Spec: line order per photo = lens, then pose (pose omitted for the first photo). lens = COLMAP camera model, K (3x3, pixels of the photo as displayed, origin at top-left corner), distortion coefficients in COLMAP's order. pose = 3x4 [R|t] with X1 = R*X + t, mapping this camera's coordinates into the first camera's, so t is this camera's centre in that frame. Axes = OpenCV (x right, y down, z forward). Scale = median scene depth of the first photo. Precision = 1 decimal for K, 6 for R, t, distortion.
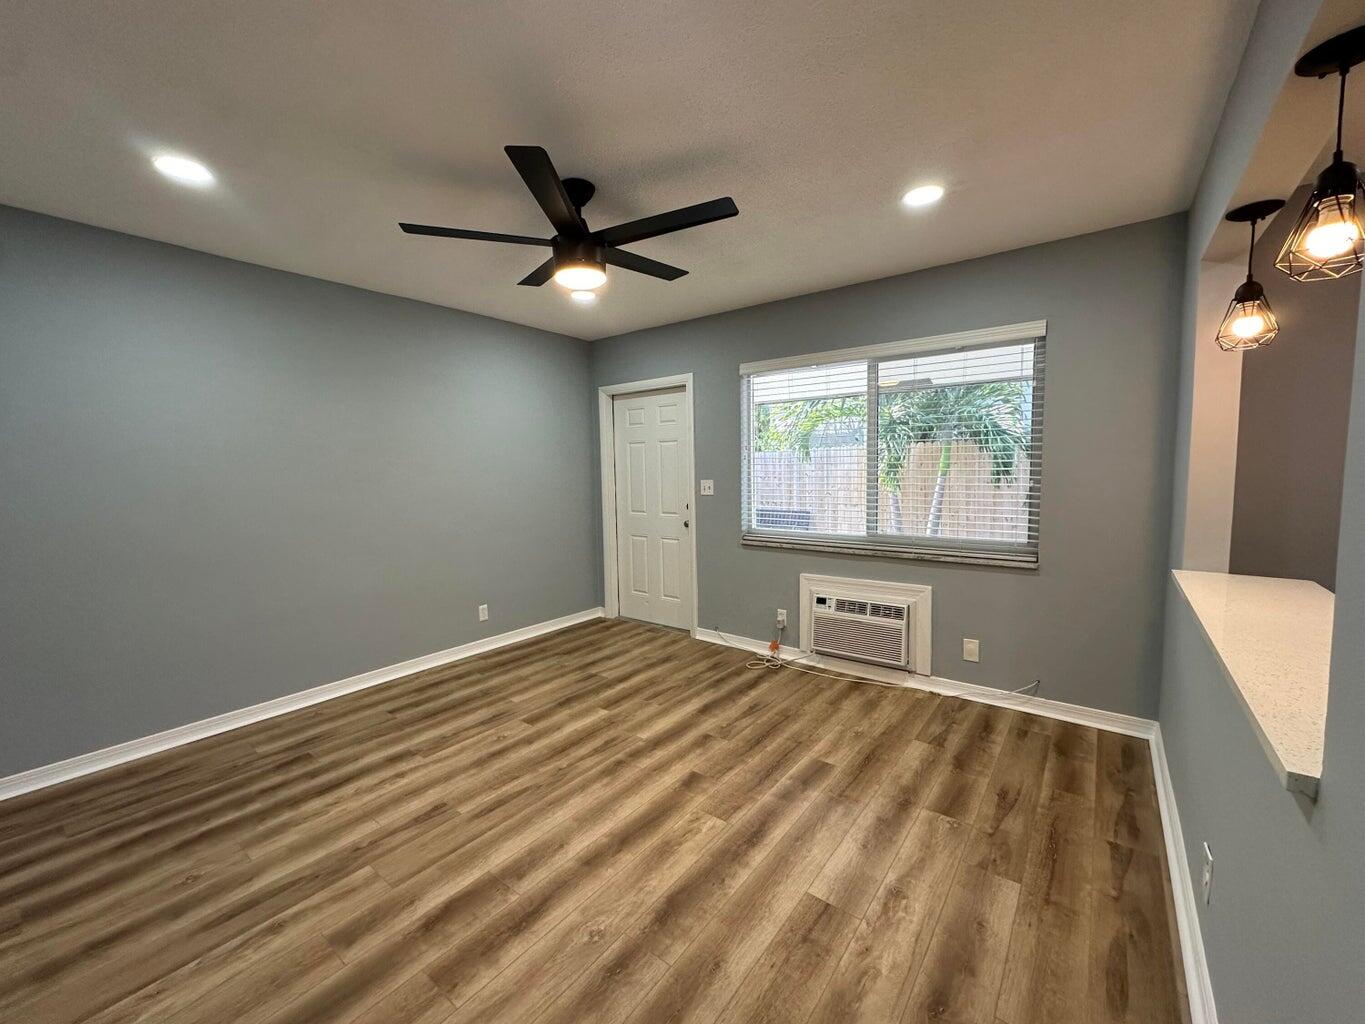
lens RADIAL K [[540.3, 0, 685.7], [0, 540.3, 511.9], [0, 0, 1]] dist [0.001703, 0.000491]
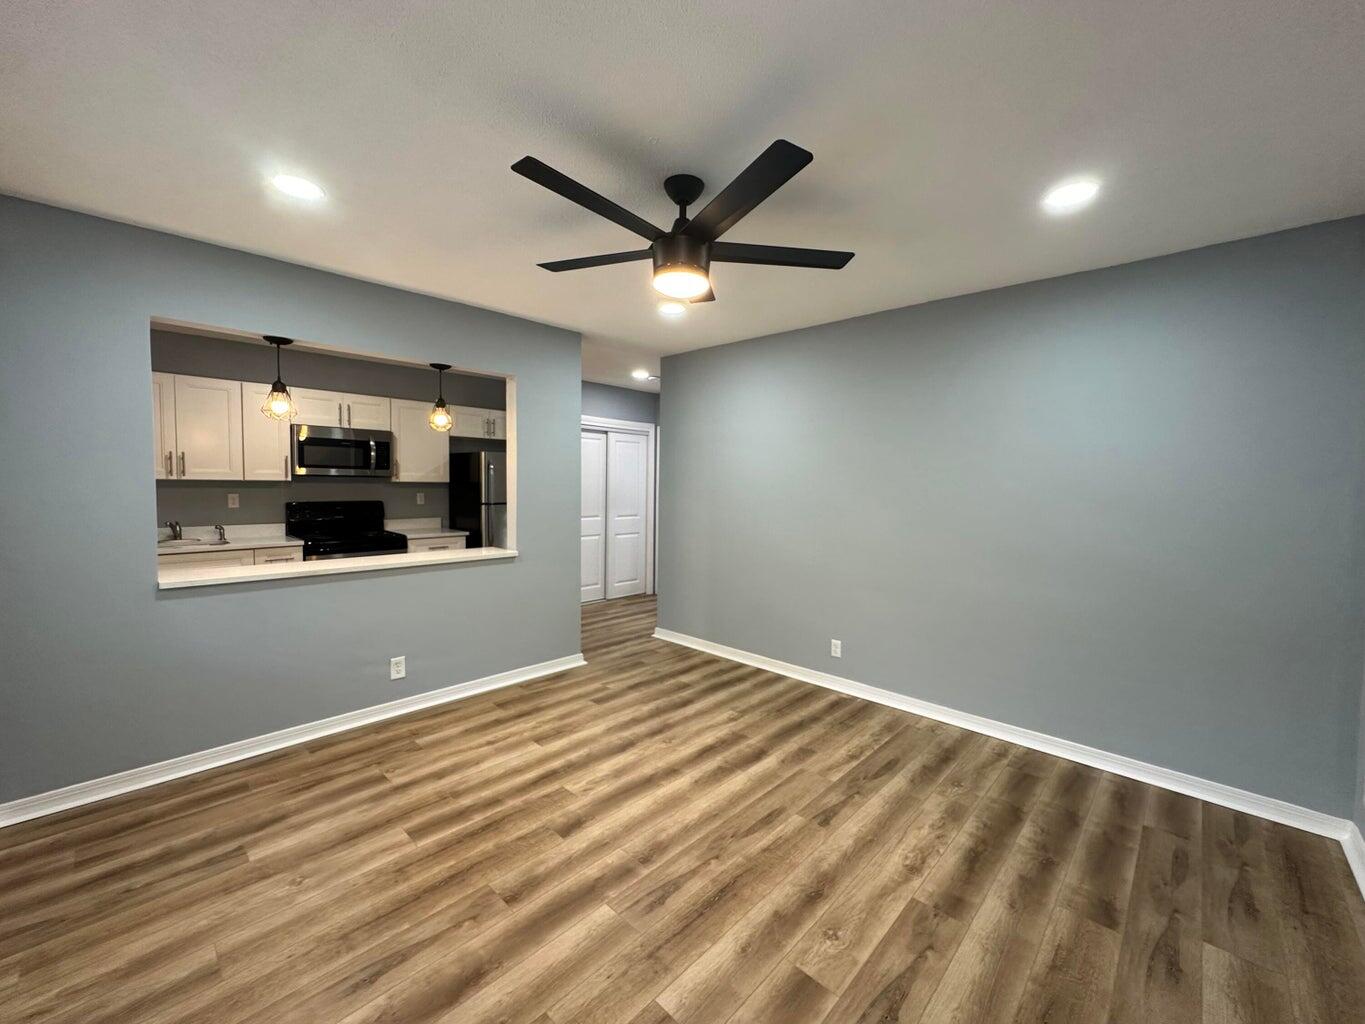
lens RADIAL K [[540.3, 0, 680.1], [0, 540.3, 510.7], [0, 0, 1]] dist [0.001703, 0.000491]
pose [[-0.993660, -0.004186, 0.112346, -0.291342], [0.011161, 0.990697, 0.135628, -0.176732], [-0.111868, 0.136022, -0.984370, 1.913105]]
